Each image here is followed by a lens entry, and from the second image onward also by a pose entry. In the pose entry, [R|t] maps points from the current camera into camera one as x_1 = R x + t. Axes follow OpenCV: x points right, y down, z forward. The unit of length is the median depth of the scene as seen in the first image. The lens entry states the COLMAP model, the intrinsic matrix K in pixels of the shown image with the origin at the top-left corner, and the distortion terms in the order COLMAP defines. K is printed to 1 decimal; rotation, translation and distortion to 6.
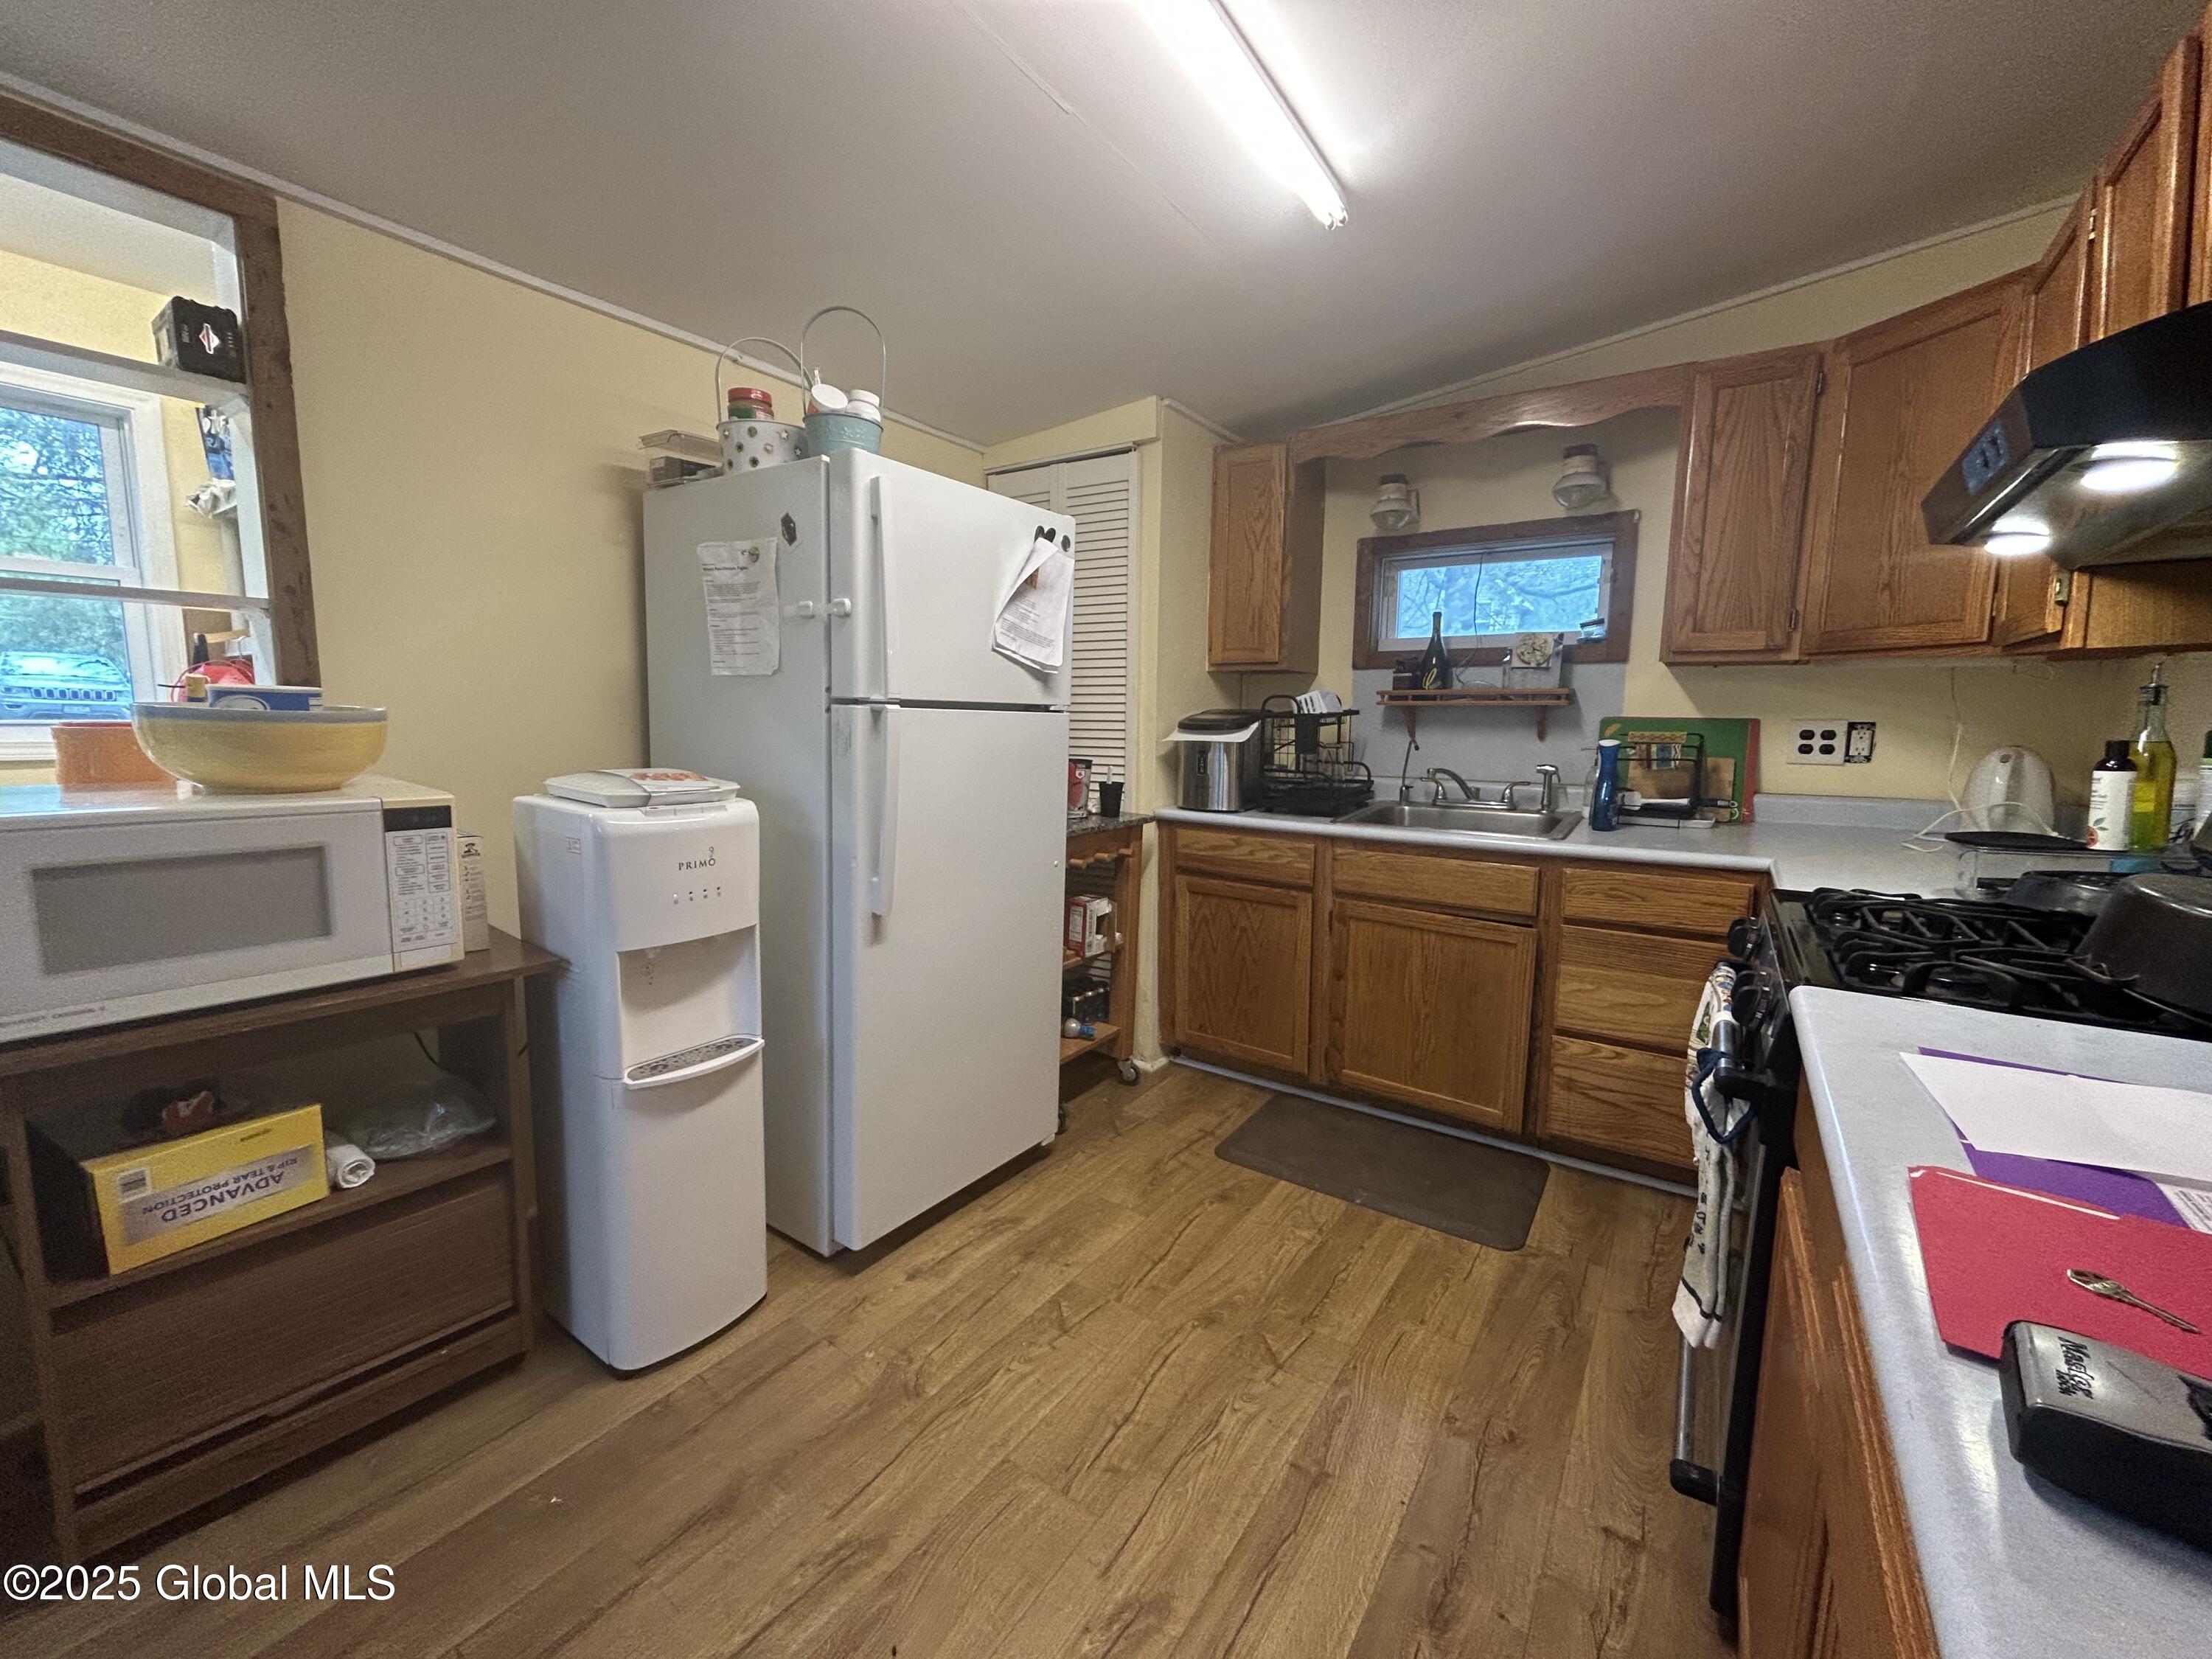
lens RADIAL K [[891.9, 0, 1108.8], [0, 891.9, 827.7], [0, 0, 1]] dist [-0.000310, -0.000247]
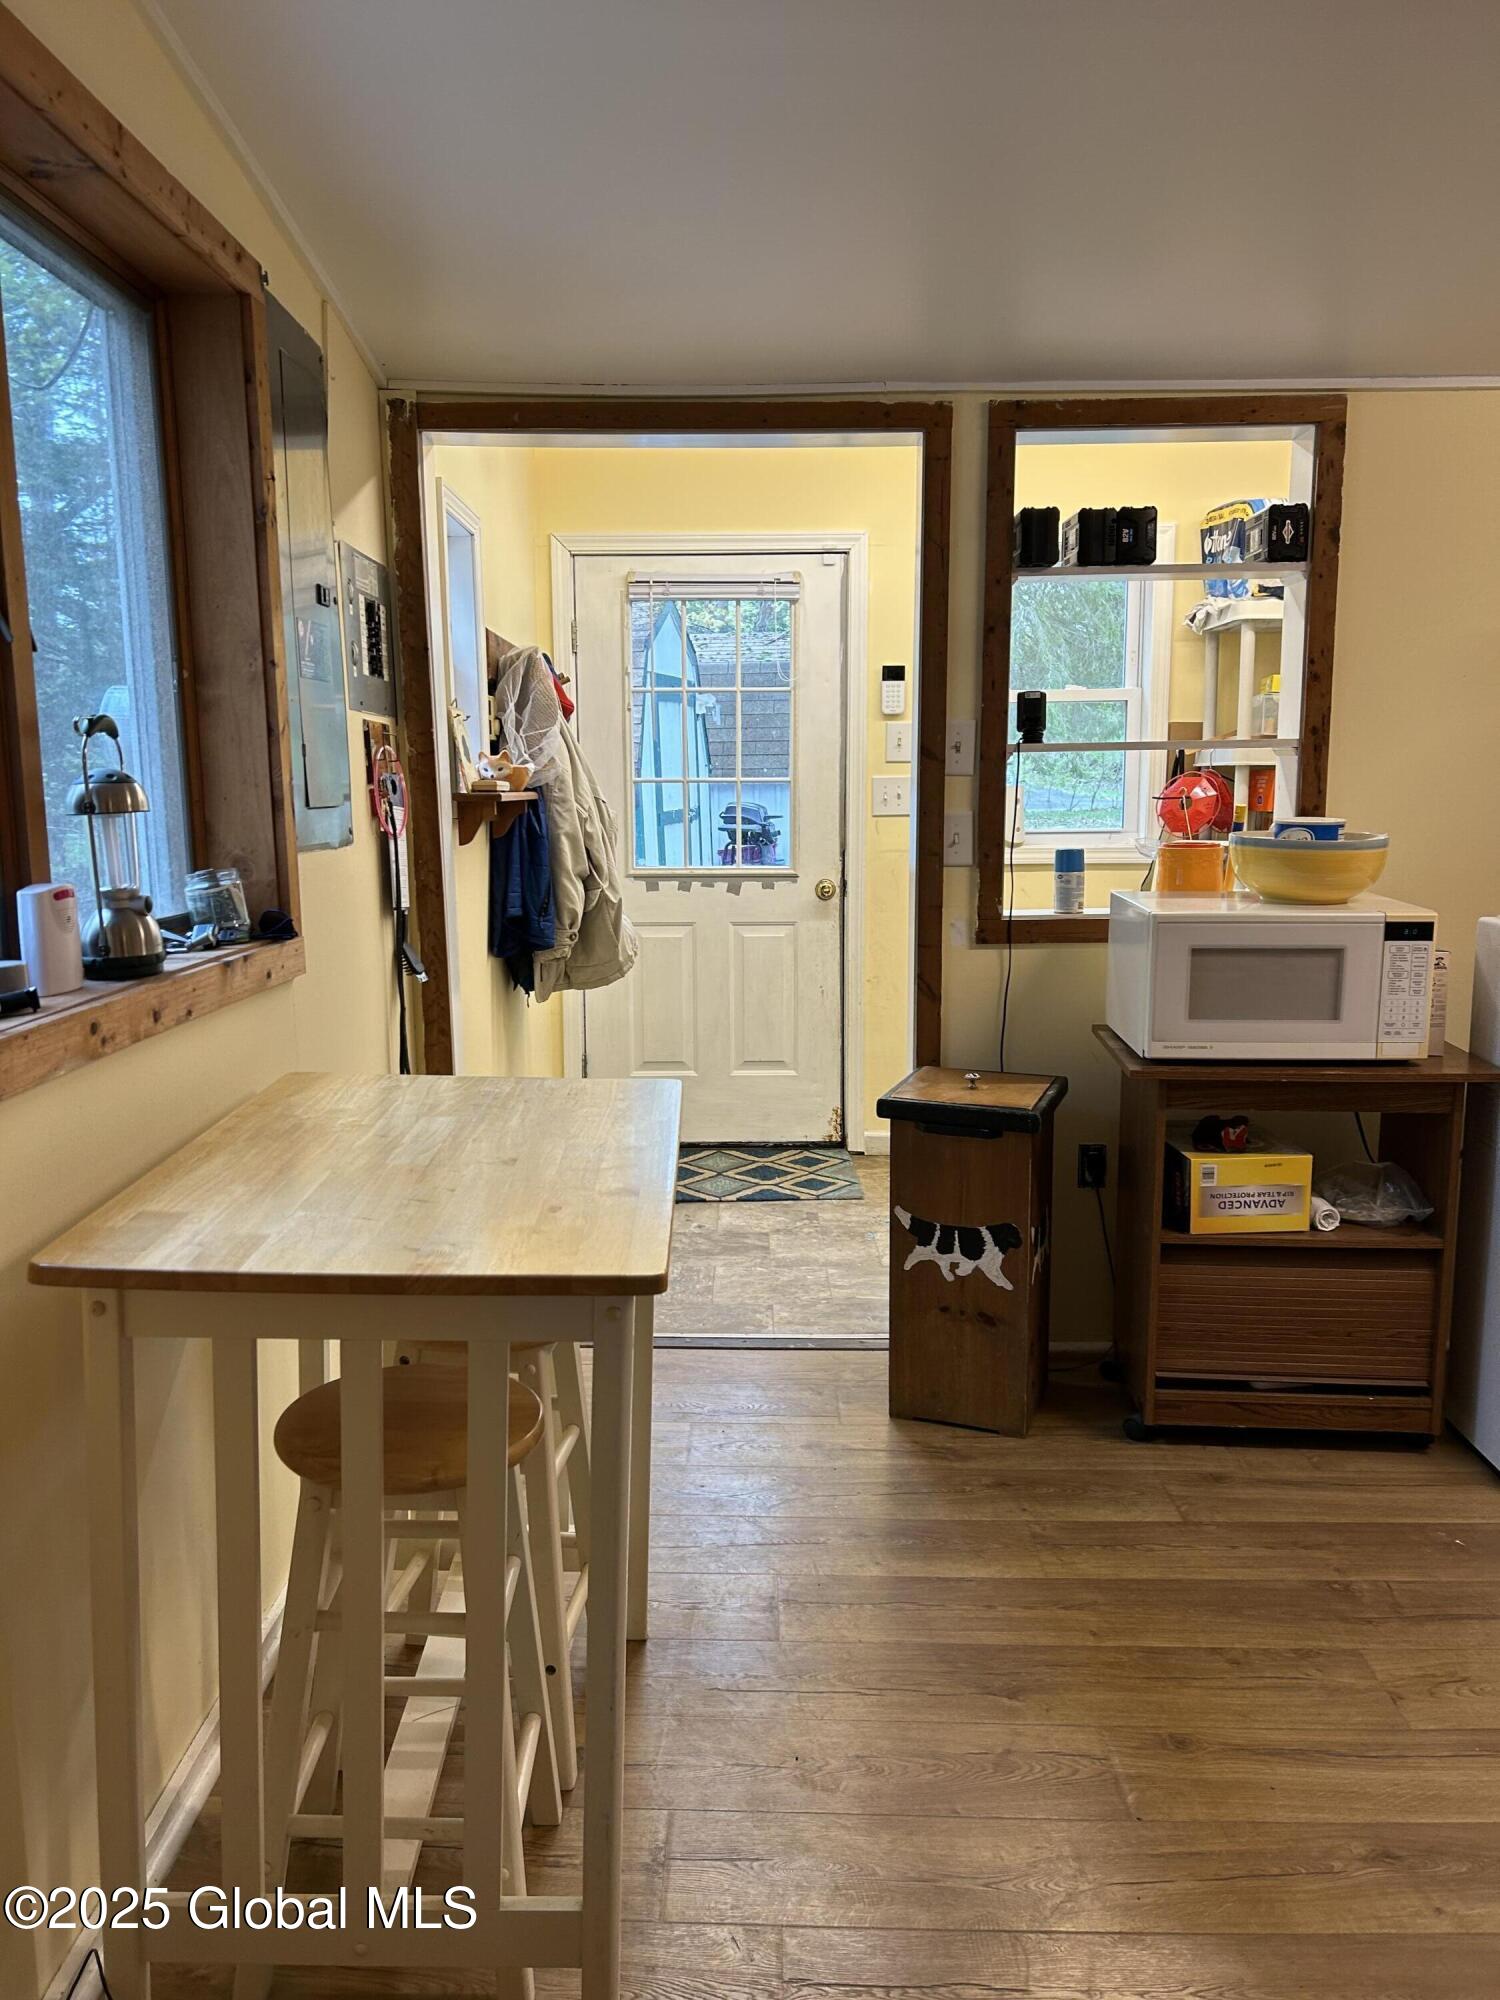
lens RADIAL K [[1497.9, 0, 750.0], [0, 1497.9, 1000.0], [0, 0, 1]] dist [-0.001160, -0.000565]
pose [[0.549489, 0.096113, -0.829954, 0.389668], [-0.088675, 0.994459, 0.056455, 0.044760], [0.830782, 0.042575, 0.554967, -0.802624]]
